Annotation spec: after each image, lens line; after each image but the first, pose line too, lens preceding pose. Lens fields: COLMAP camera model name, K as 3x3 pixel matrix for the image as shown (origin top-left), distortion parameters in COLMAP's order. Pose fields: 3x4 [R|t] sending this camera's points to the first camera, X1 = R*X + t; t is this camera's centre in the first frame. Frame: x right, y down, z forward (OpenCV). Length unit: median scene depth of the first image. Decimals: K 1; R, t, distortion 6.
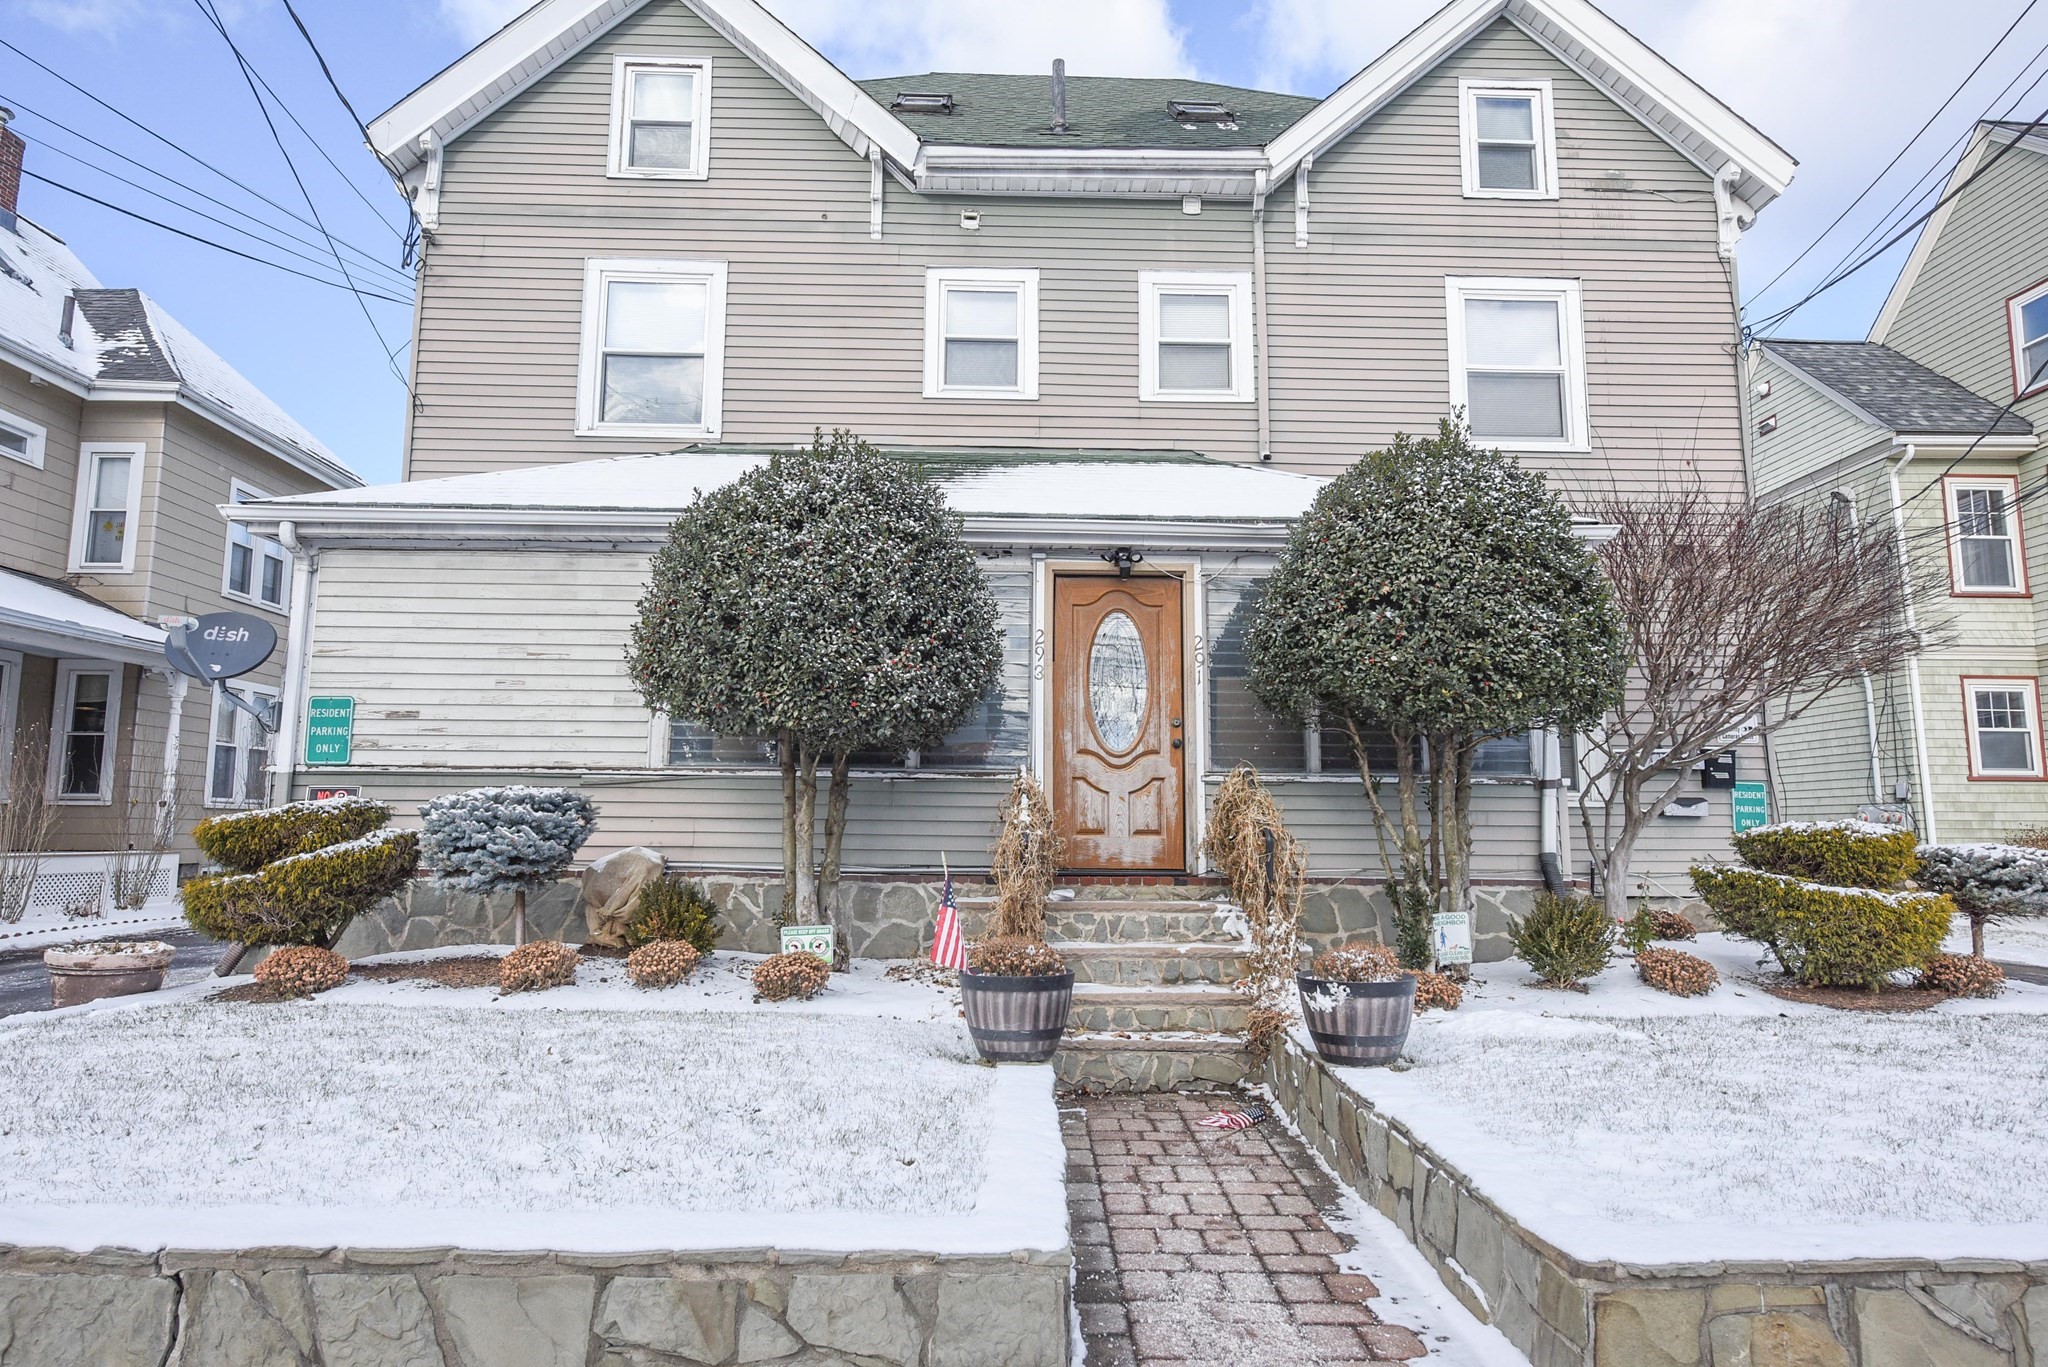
lens RADIAL K [[1176.0, 0, 1024.6], [0, 1176.0, 679.0], [0, 0, 1]] dist [-0.001300, -0.001832]
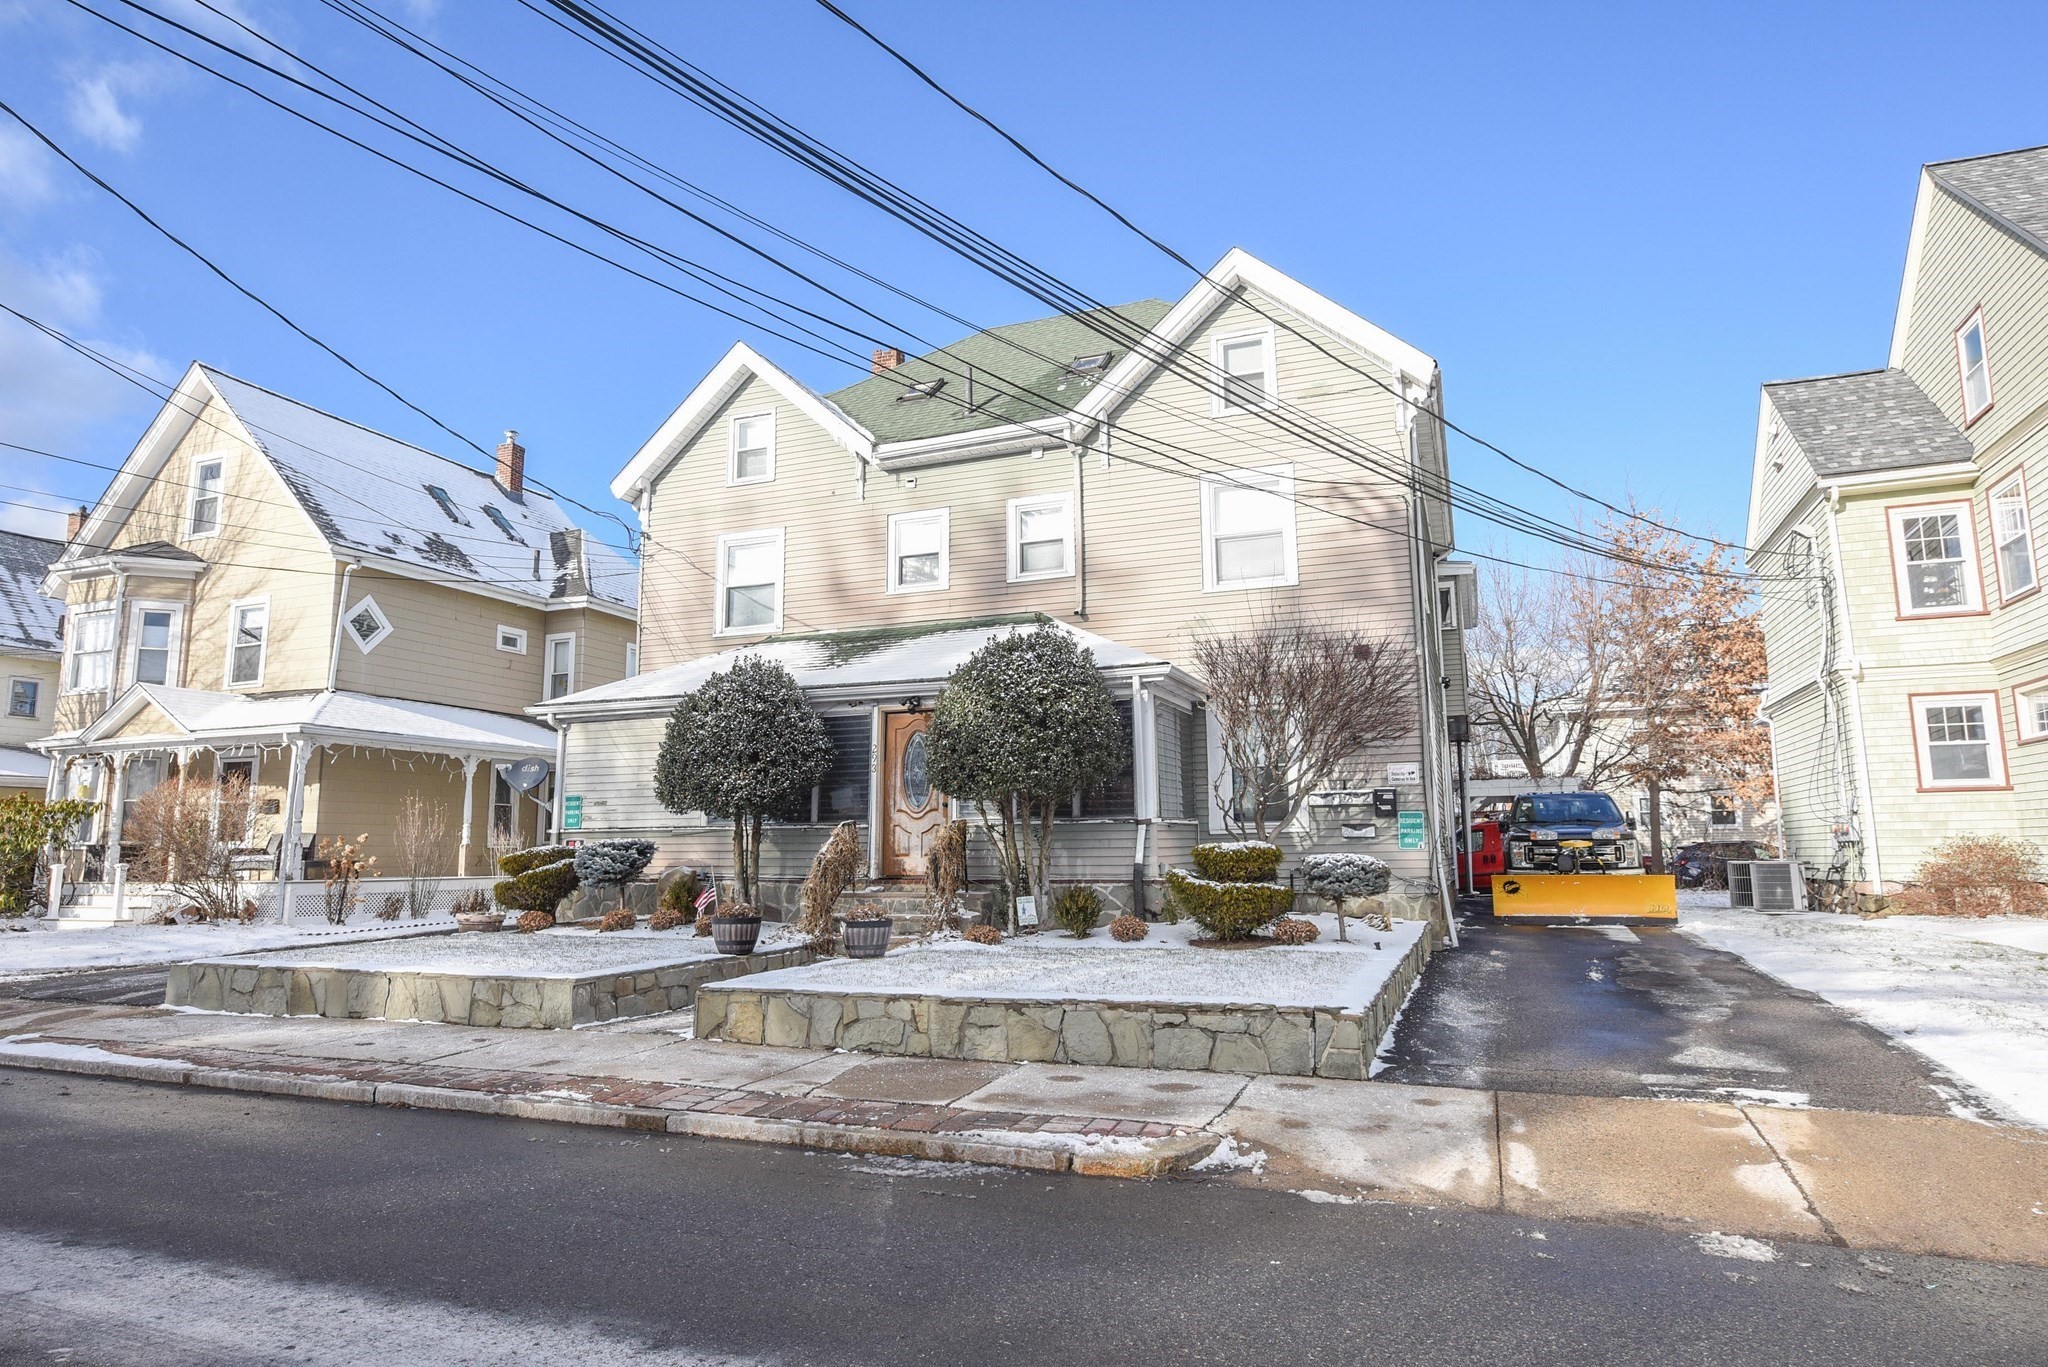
lens RADIAL K [[1176.0, 0, 1028.8], [0, 1176.0, 679.2], [0, 0, 1]] dist [-0.001300, -0.001832]
pose [[0.922246, -0.073035, -0.379643, 0.743176], [0.065339, 0.997313, -0.033136, -0.053347], [0.381043, 0.005754, 0.924539, -0.476533]]
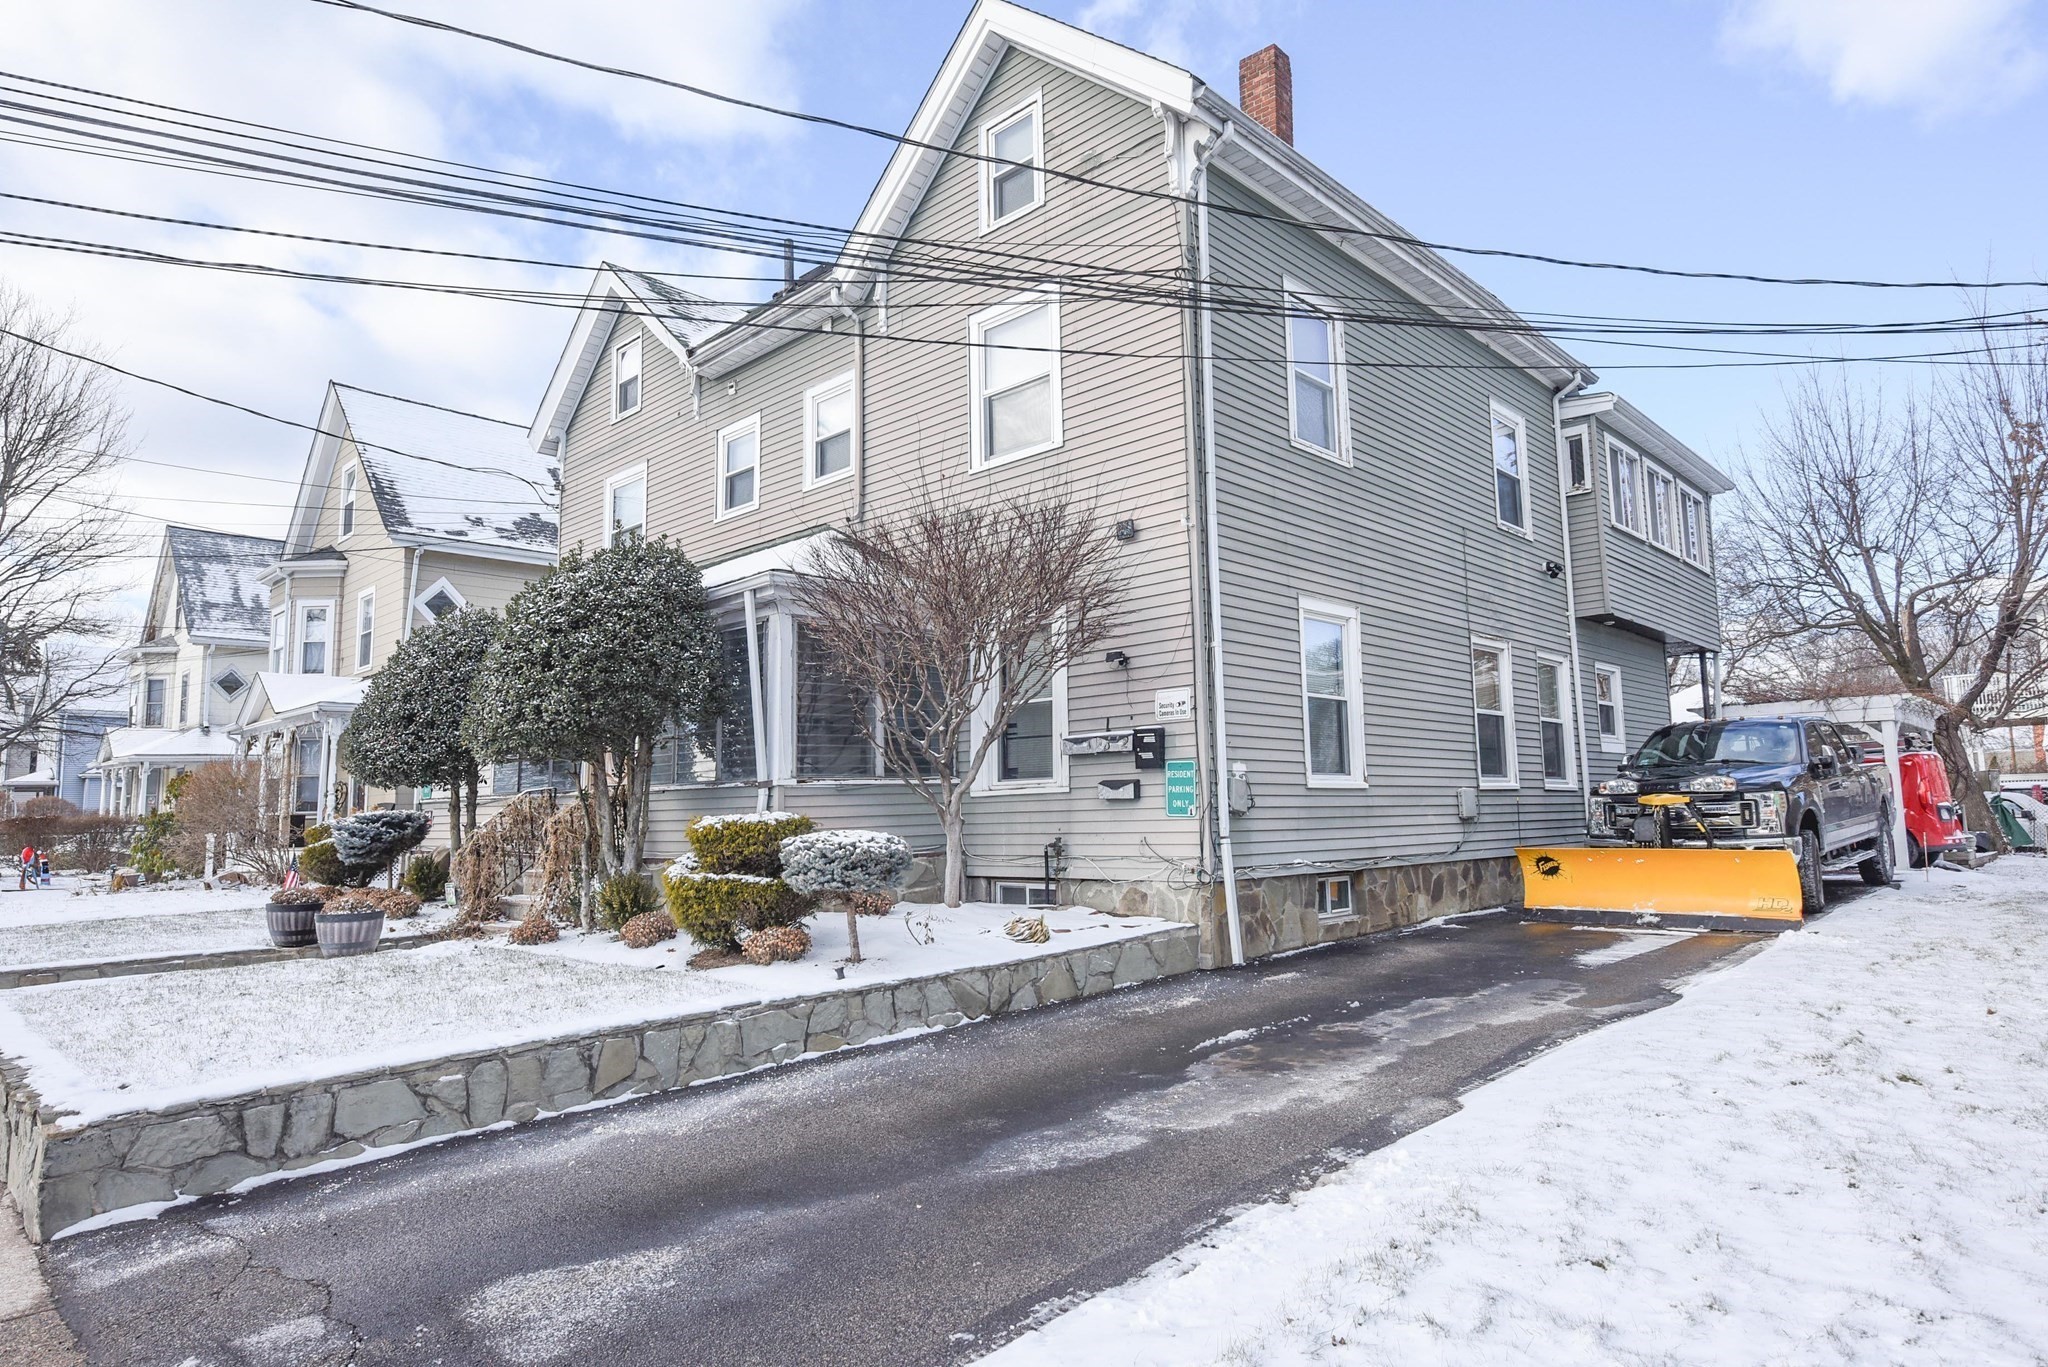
lens RADIAL K [[1176.0, 0, 1028.1], [0, 1176.0, 677.5], [0, 0, 1]] dist [-0.001300, -0.001832]
pose [[0.697933, -0.102822, -0.708743, 1.211765], [0.115350, 0.992858, -0.030449, 0.036480], [0.706812, -0.060502, 0.704809, 0.253315]]
